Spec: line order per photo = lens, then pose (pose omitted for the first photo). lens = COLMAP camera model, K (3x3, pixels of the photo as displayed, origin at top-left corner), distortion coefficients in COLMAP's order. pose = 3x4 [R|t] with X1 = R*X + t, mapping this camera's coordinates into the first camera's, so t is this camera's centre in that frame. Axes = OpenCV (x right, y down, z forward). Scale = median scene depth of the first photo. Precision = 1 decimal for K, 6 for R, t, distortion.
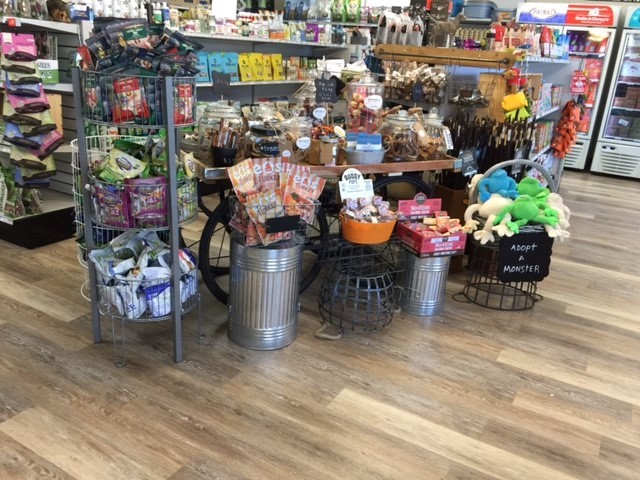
lens RADIAL K [[545.9, 0, 317.2], [0, 545.9, 241.5], [0, 0, 1]] dist [0.065987, -0.101591]
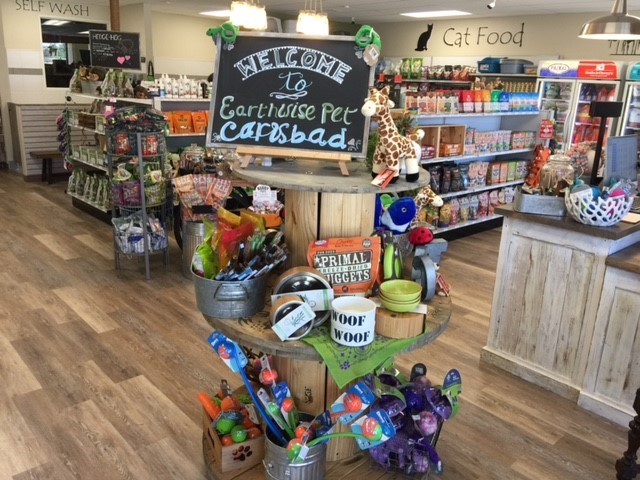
lens RADIAL K [[545.9, 0, 319.1], [0, 545.9, 242.2], [0, 0, 1]] dist [0.065987, -0.101591]
pose [[0.951431, 0.059211, -0.302115, 0.693222], [-0.079795, 0.995223, -0.056241, 0.119182], [0.297342, 0.077617, 0.951611, -0.505079]]
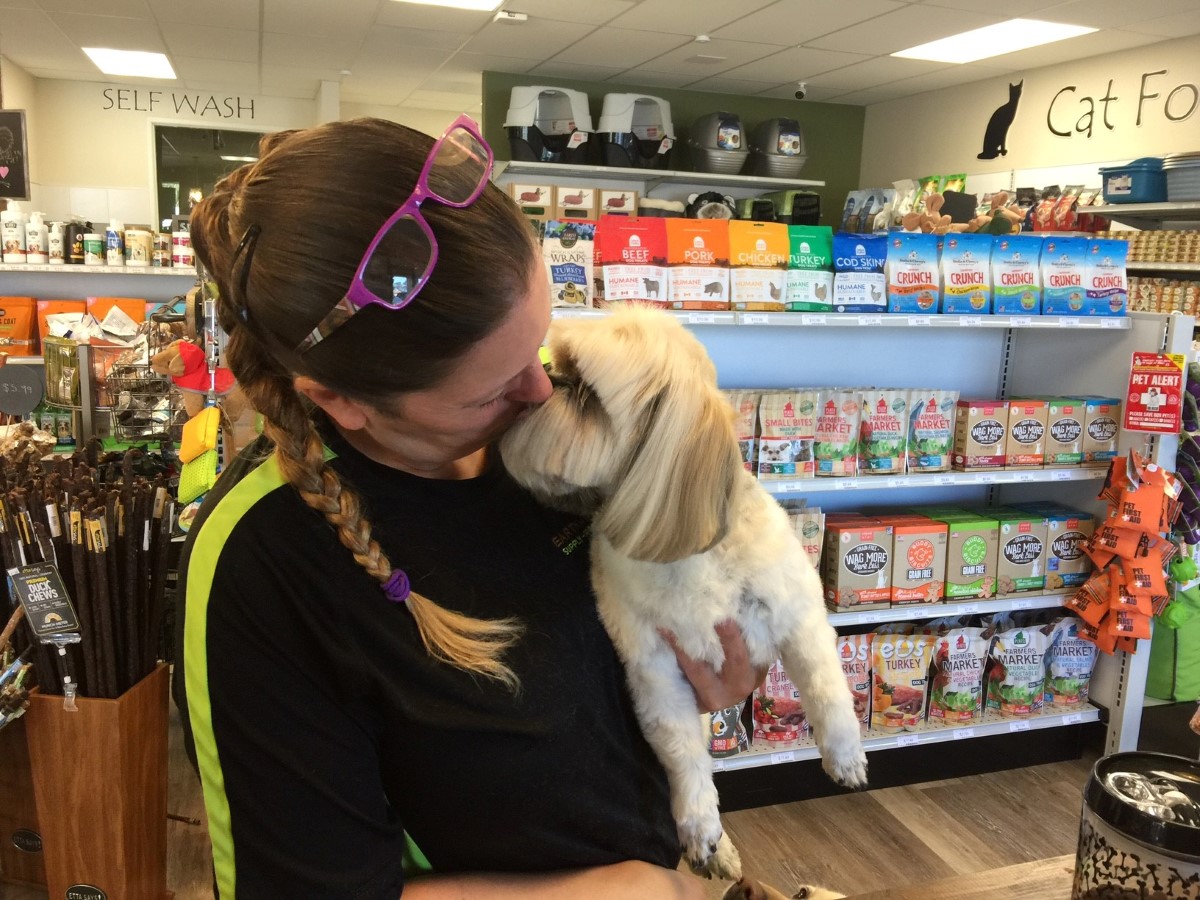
lens RADIAL K [[1023.5, 0, 605.6], [0, 1023.5, 446.4], [0, 0, 1]] dist [0.065987, -0.101591]
pose [[0.749330, 0.080582, -0.657276, 1.116984], [-0.208012, 0.970970, -0.118103, -0.261947], [0.628678, 0.225220, 0.744338, 0.810902]]
